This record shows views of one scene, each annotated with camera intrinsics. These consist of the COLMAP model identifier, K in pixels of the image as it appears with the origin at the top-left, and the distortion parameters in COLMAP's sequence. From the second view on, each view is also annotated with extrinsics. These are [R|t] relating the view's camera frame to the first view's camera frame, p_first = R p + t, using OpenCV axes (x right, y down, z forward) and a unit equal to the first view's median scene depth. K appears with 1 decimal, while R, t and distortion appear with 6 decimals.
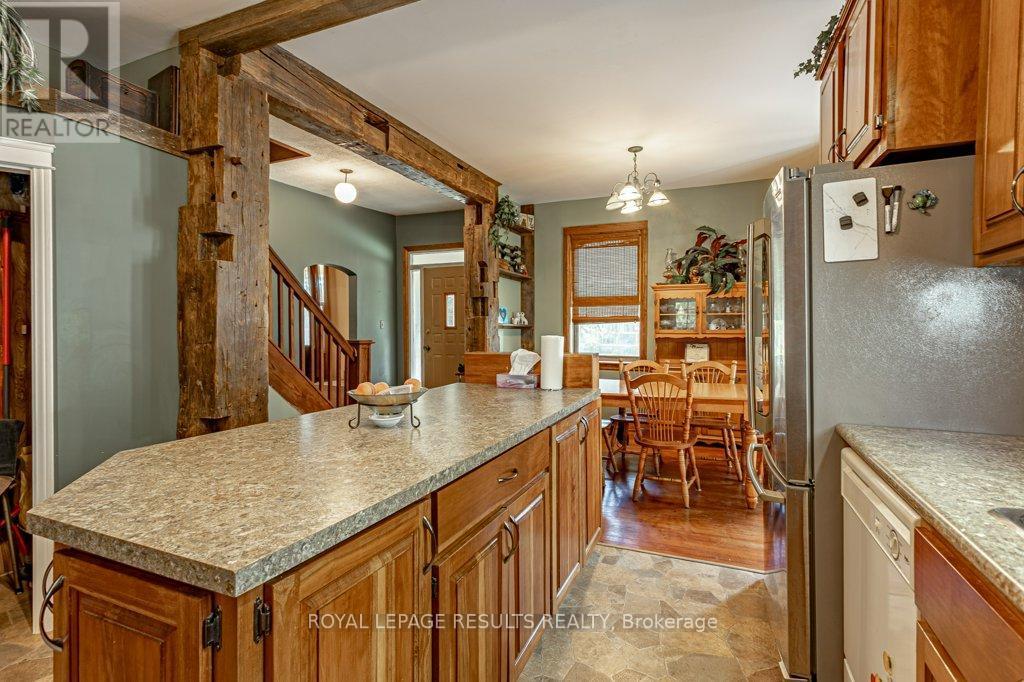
lens RADIAL K [[494.4, 0, 509.0], [0, 494.4, 337.5], [0, 0, 1]] dist [0.005379, 0.001895]
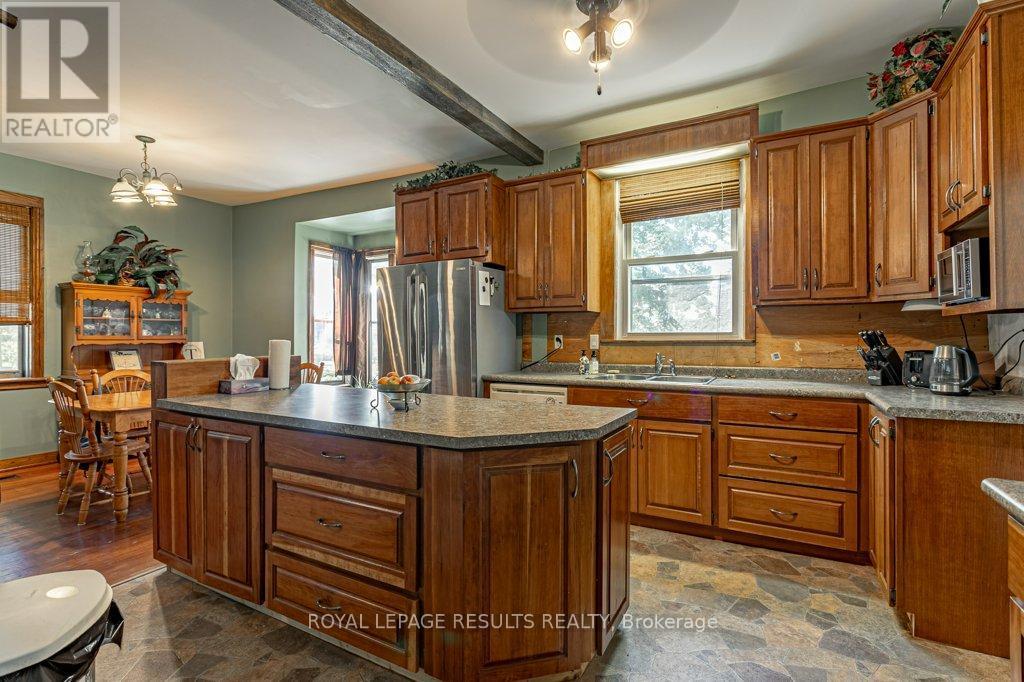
lens RADIAL K [[494.4, 0, 517.1], [0, 494.4, 338.6], [0, 0, 1]] dist [0.005379, 0.001895]
pose [[0.086301, -0.007408, 0.996242, -0.606512], [0.018641, 0.999809, 0.005819, -0.001973], [-0.996095, 0.018069, 0.086423, 0.235122]]
